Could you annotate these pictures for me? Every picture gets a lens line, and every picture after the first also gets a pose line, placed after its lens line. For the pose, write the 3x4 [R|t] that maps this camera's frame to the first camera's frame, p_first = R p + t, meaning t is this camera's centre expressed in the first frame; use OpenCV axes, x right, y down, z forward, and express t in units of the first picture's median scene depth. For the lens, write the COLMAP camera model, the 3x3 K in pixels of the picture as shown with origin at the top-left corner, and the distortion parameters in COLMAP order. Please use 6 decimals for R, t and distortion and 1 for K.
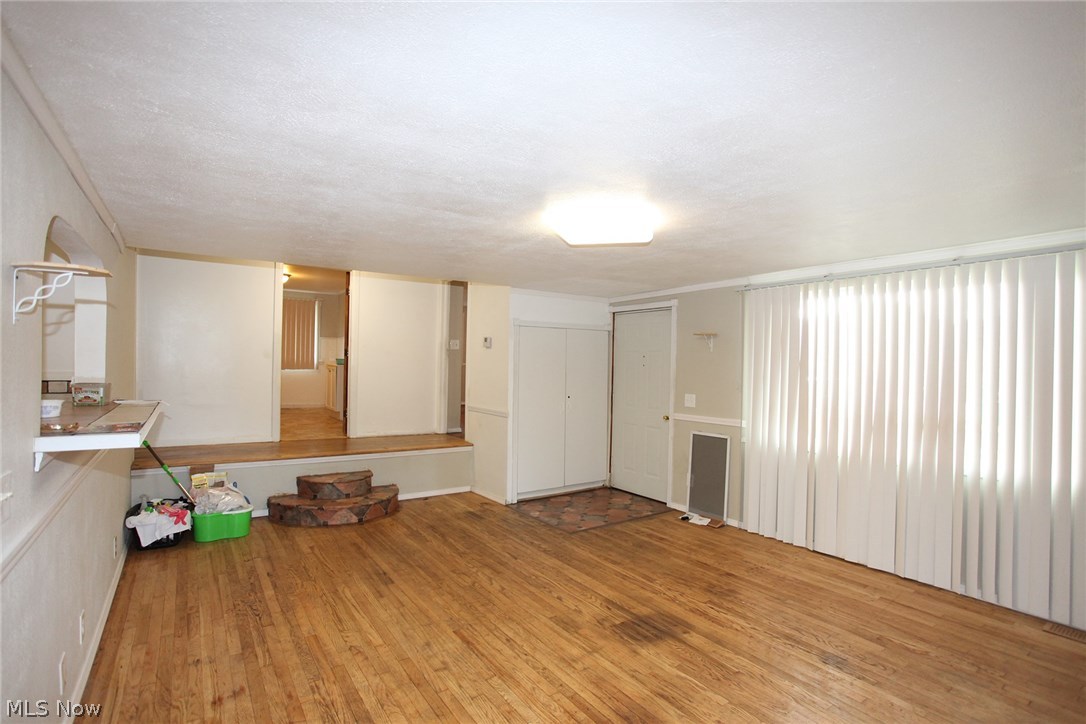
lens RADIAL K [[536.0, 0, 541.4], [0, 536.0, 366.2], [0, 0, 1]] dist [-0.063748, 0.036008]
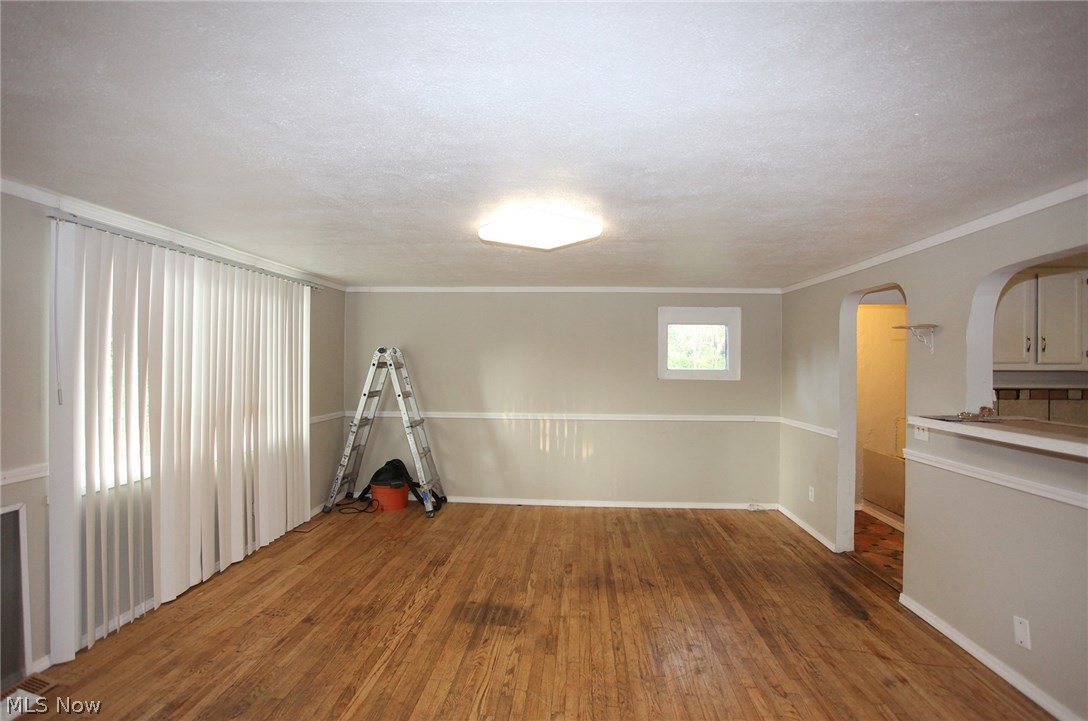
lens RADIAL K [[537.0, 0, 542.4], [0, 537.0, 364.8], [0, 0, 1]] dist [-0.063748, 0.036008]
pose [[-0.783138, -0.023768, 0.621394, -0.514144], [-0.018954, 0.999717, 0.014351, -0.019678], [-0.621559, -0.000539, -0.783367, 1.730796]]
